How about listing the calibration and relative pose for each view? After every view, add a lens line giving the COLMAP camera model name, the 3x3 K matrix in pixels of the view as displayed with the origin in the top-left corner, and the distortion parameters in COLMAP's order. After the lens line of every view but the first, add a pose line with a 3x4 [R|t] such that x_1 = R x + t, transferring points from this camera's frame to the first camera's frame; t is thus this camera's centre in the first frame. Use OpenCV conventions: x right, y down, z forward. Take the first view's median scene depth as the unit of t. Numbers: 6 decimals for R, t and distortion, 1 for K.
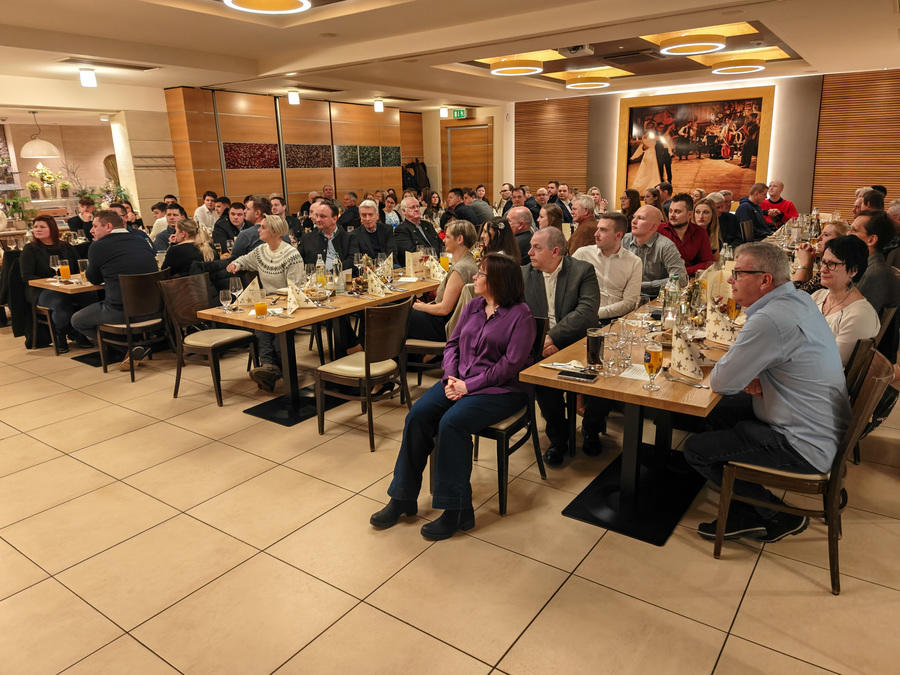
lens RADIAL K [[618.4, 0, 451.7], [0, 618.4, 333.6], [0, 0, 1]] dist [0.058969, -0.071645]
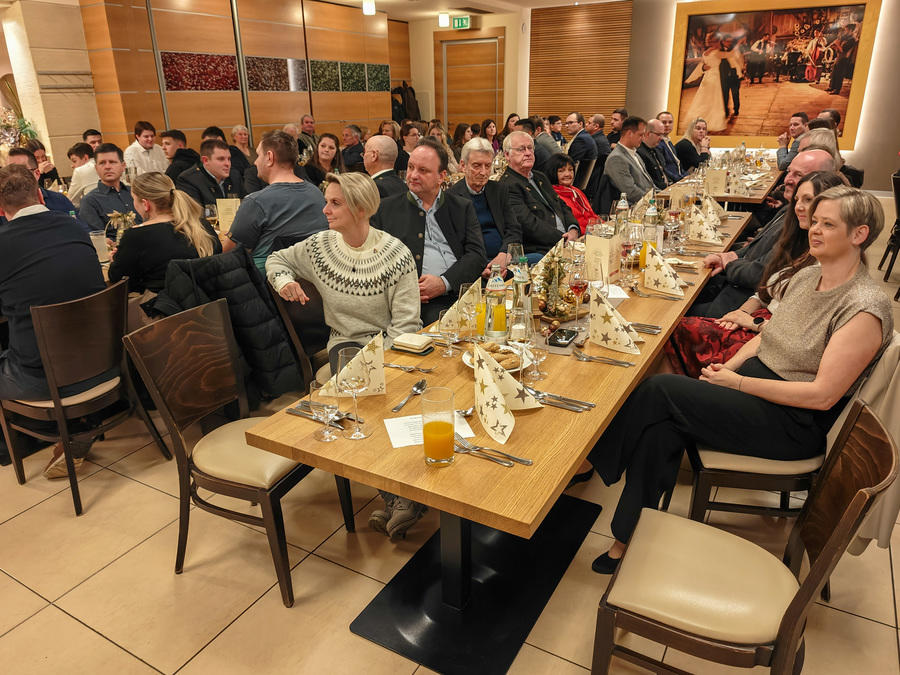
lens RADIAL K [[649.0, 0, 472.3], [0, 649.0, 337.4], [0, 0, 1]] dist [0.122857, -0.156025]
pose [[0.994347, -0.031324, 0.101458, -0.092014], [0.022233, 0.995736, 0.089528, -0.039156], [-0.103830, -0.086766, 0.990803, 0.169896]]
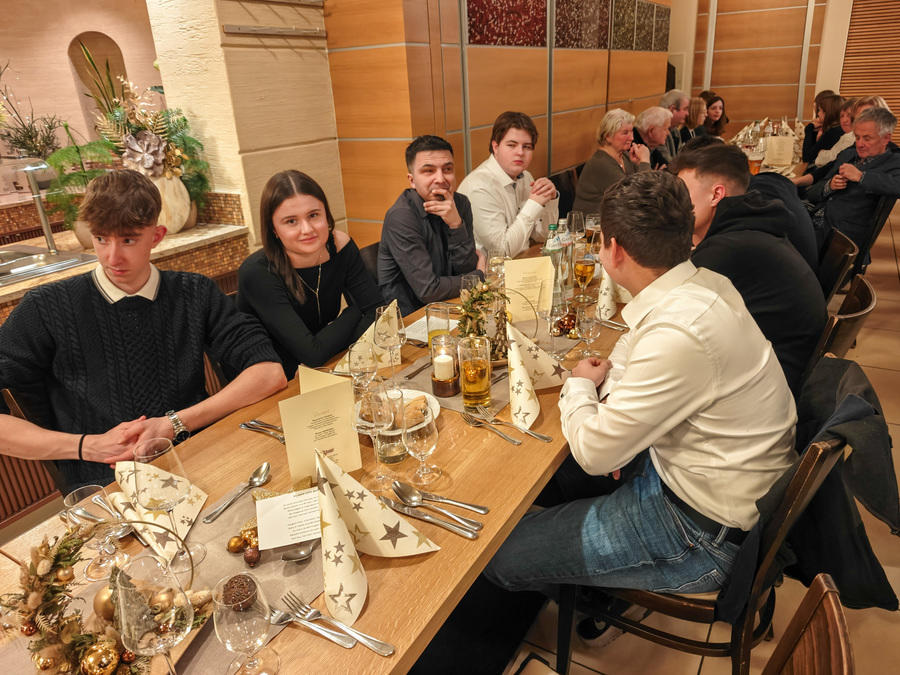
lens RADIAL K [[621.4, 0, 449.6], [0, 621.4, 343.5], [0, 0, 1]] dist [0.016260, -0.008175]
pose [[0.997538, -0.050540, 0.048613, -0.370017], [0.043993, 0.990874, 0.127410, -0.138620], [-0.054609, -0.124958, 0.990658, 0.611437]]
